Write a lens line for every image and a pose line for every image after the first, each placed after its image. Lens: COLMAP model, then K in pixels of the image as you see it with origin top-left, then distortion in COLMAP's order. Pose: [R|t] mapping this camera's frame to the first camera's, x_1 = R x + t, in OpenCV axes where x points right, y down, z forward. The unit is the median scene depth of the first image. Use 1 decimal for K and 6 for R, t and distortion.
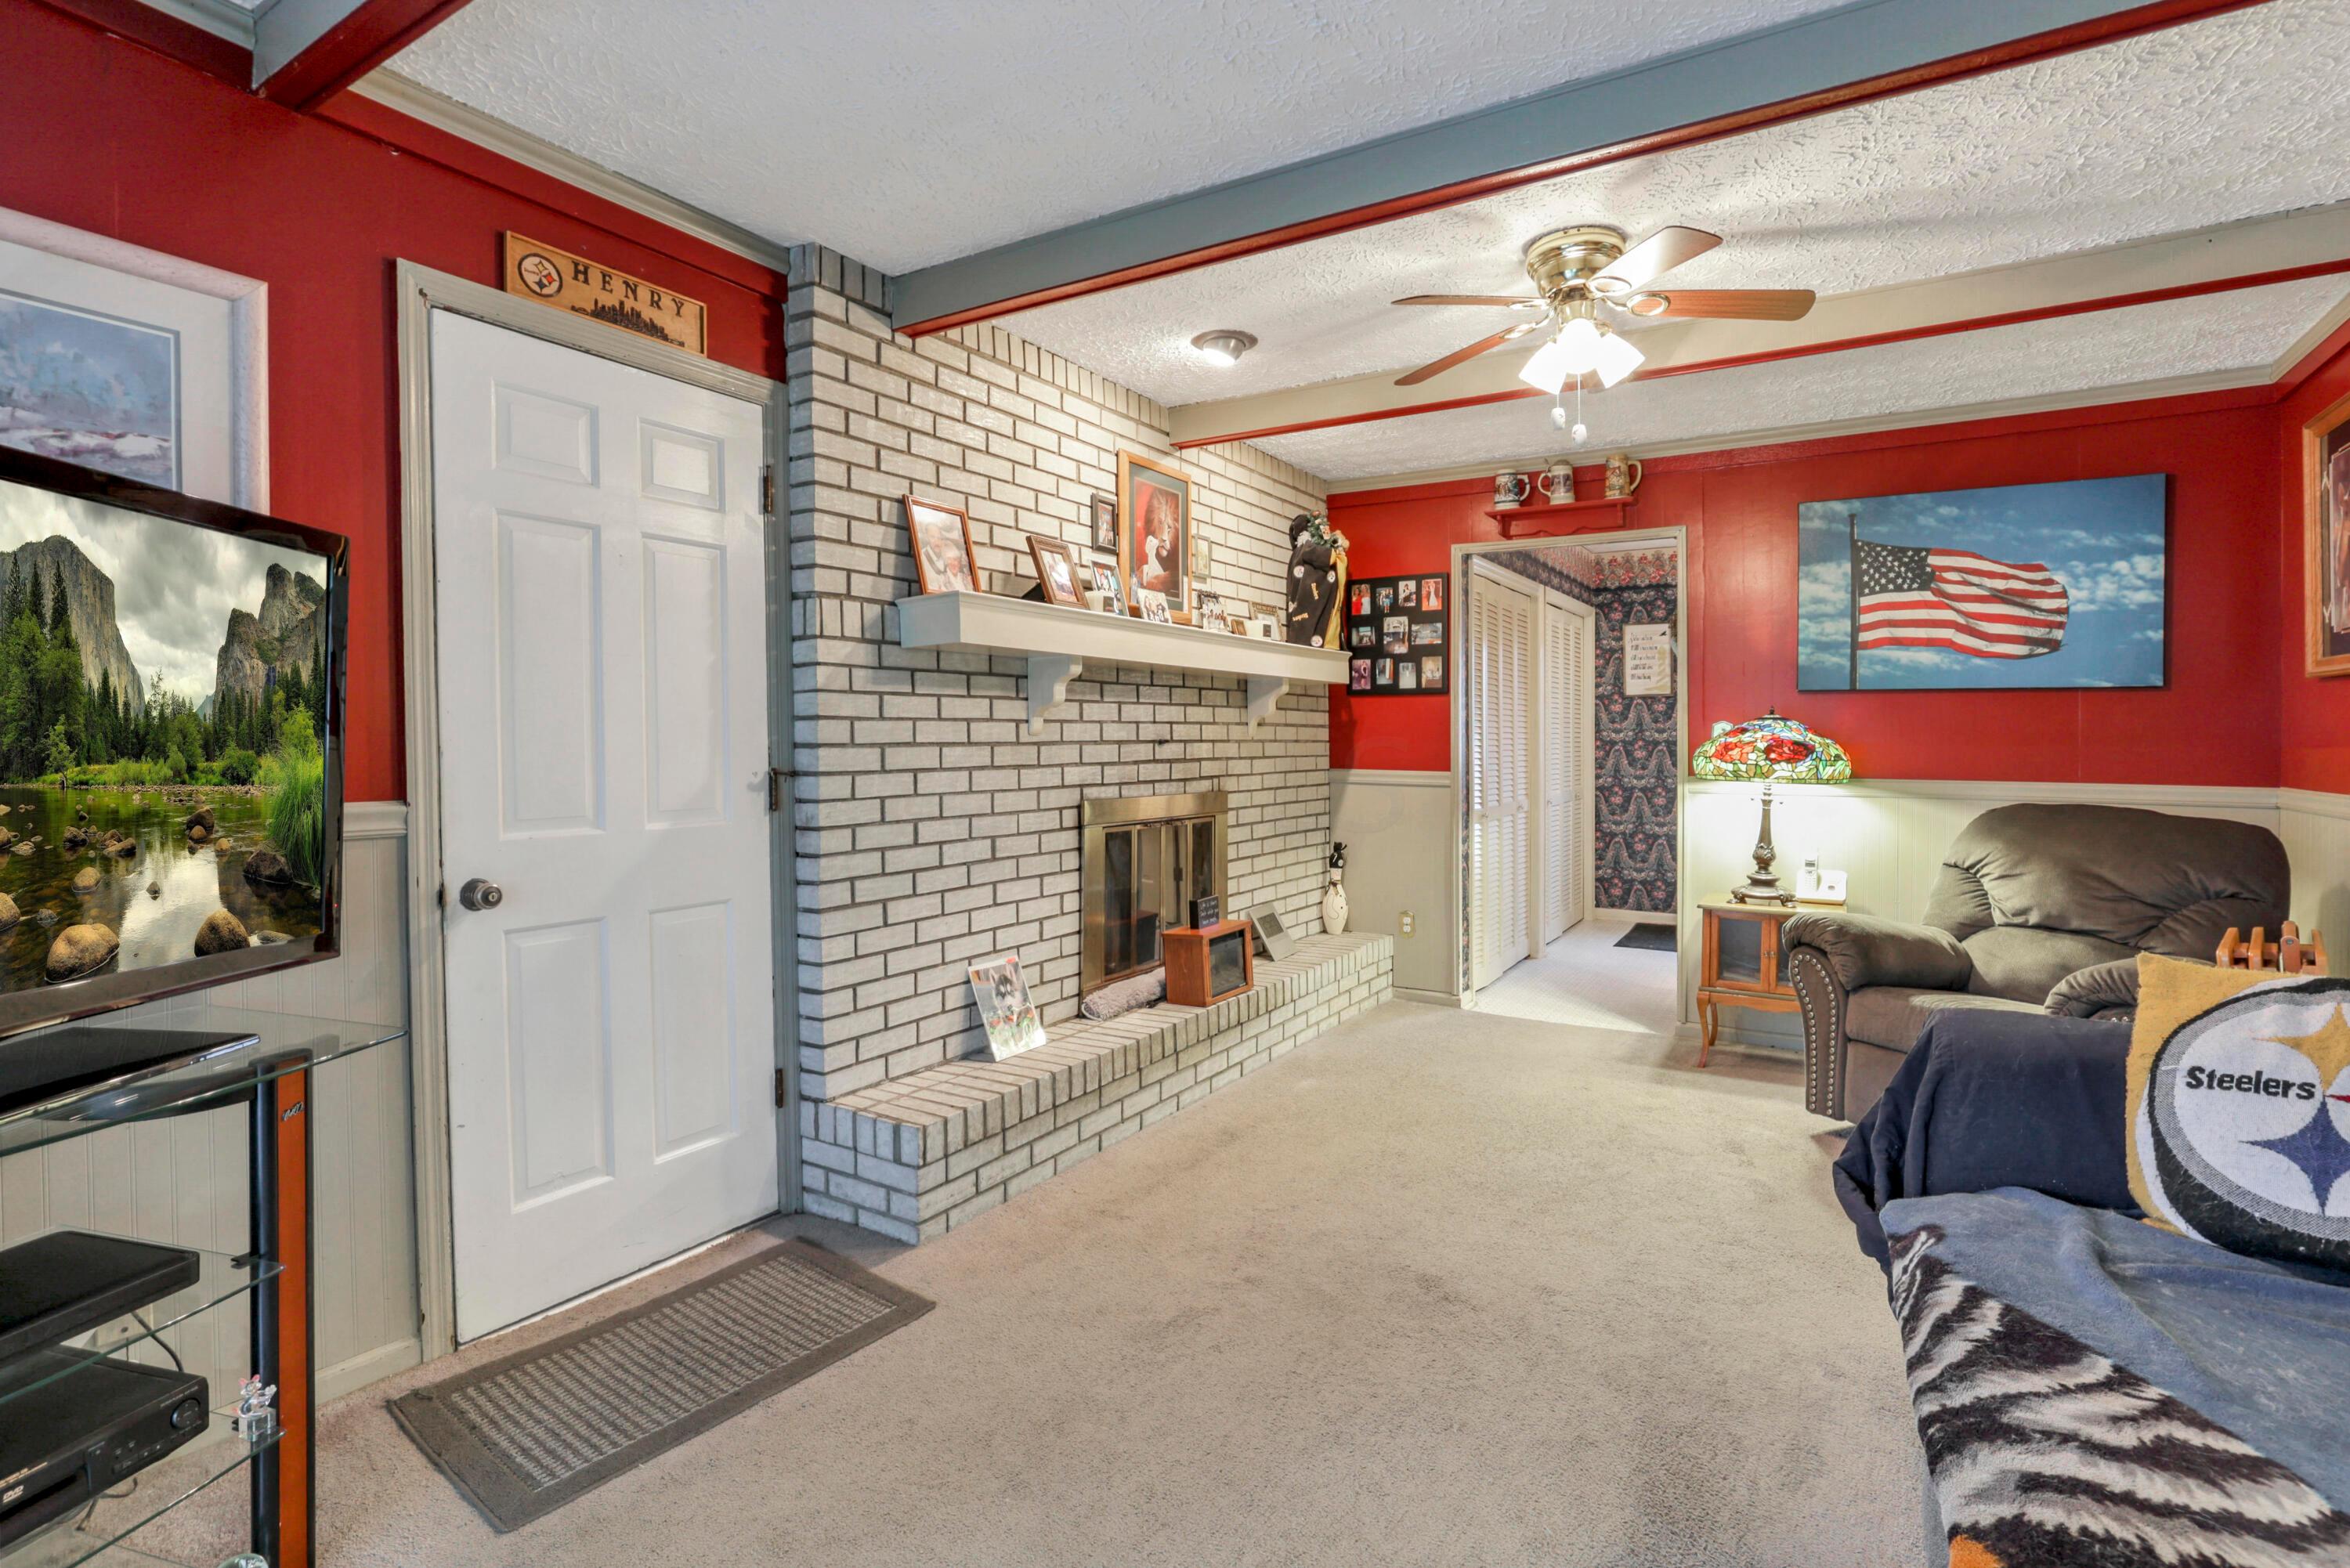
lens RADIAL K [[1143.6, 0, 1143.6], [0, 1143.6, 743.9], [0, 0, 1]] dist [-0.026673, 0.006234]
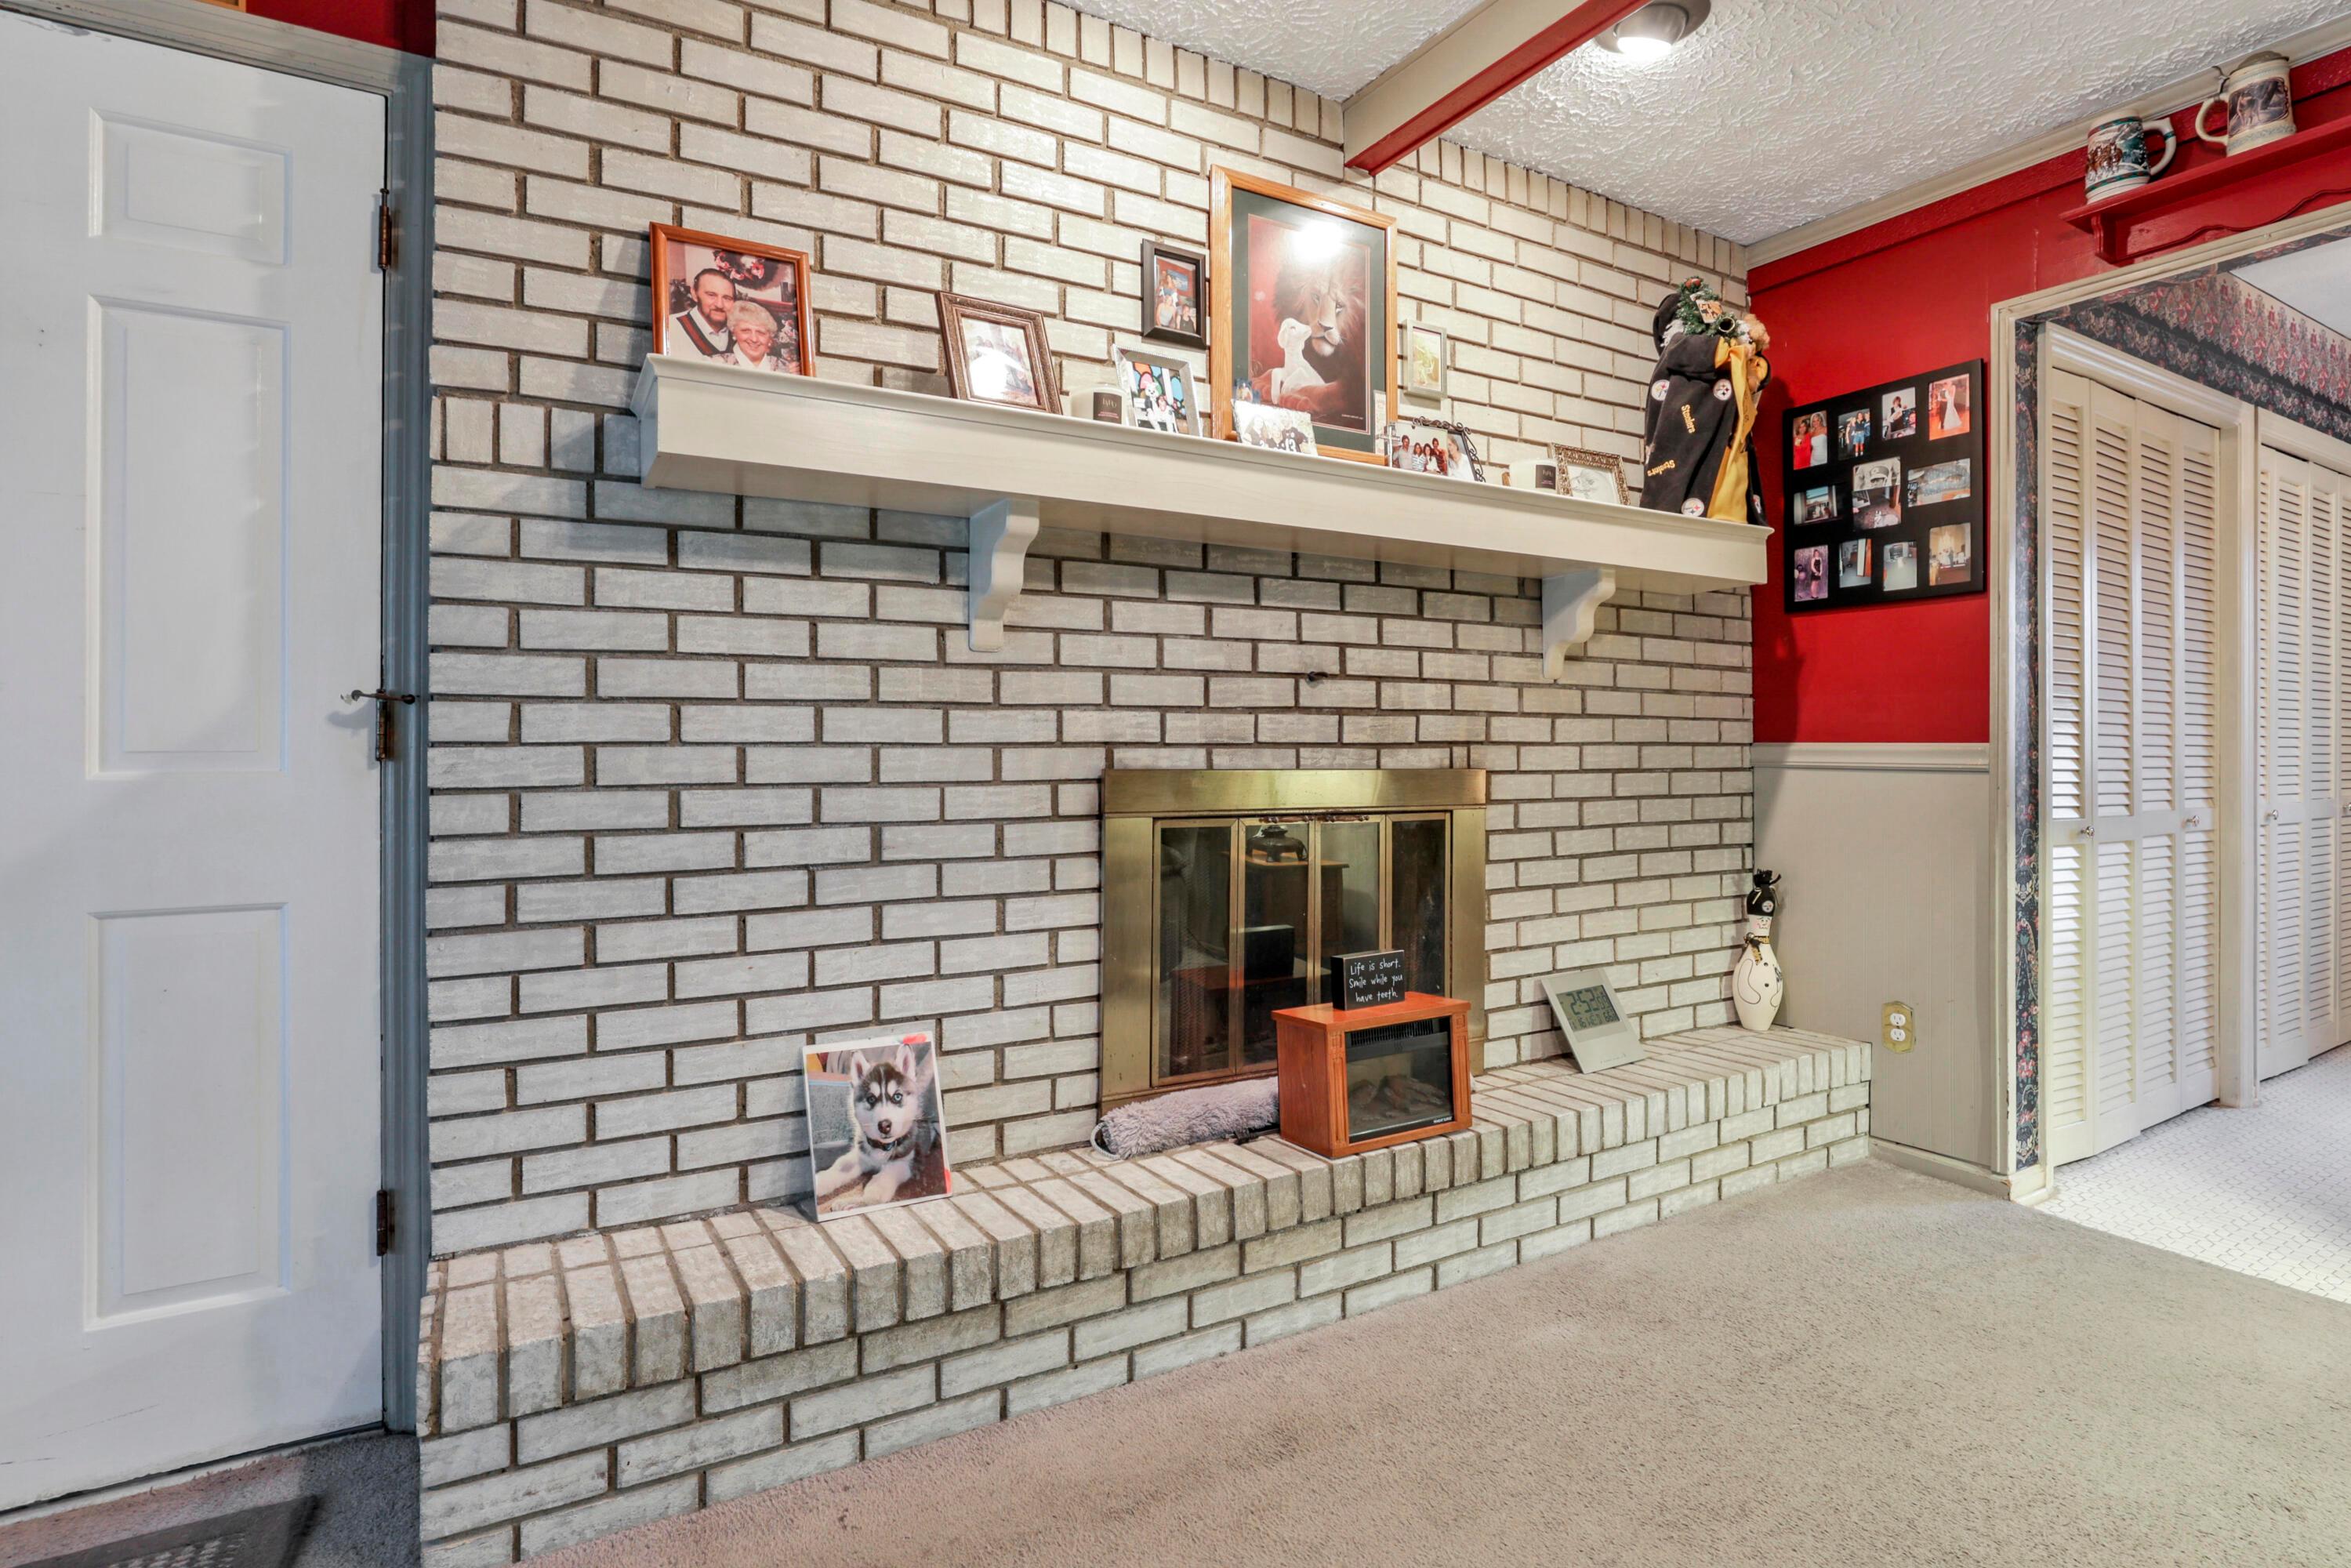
lens RADIAL K [[1144.3, 0, 1163.5], [0, 1144.3, 767.3], [0, 0, 1]] dist [-0.026673, 0.006234]
pose [[0.884236, 0.006400, -0.466996, 0.230434], [-0.002253, 0.999953, 0.009438, 0.040923], [0.467034, -0.007293, 0.884209, 0.483226]]
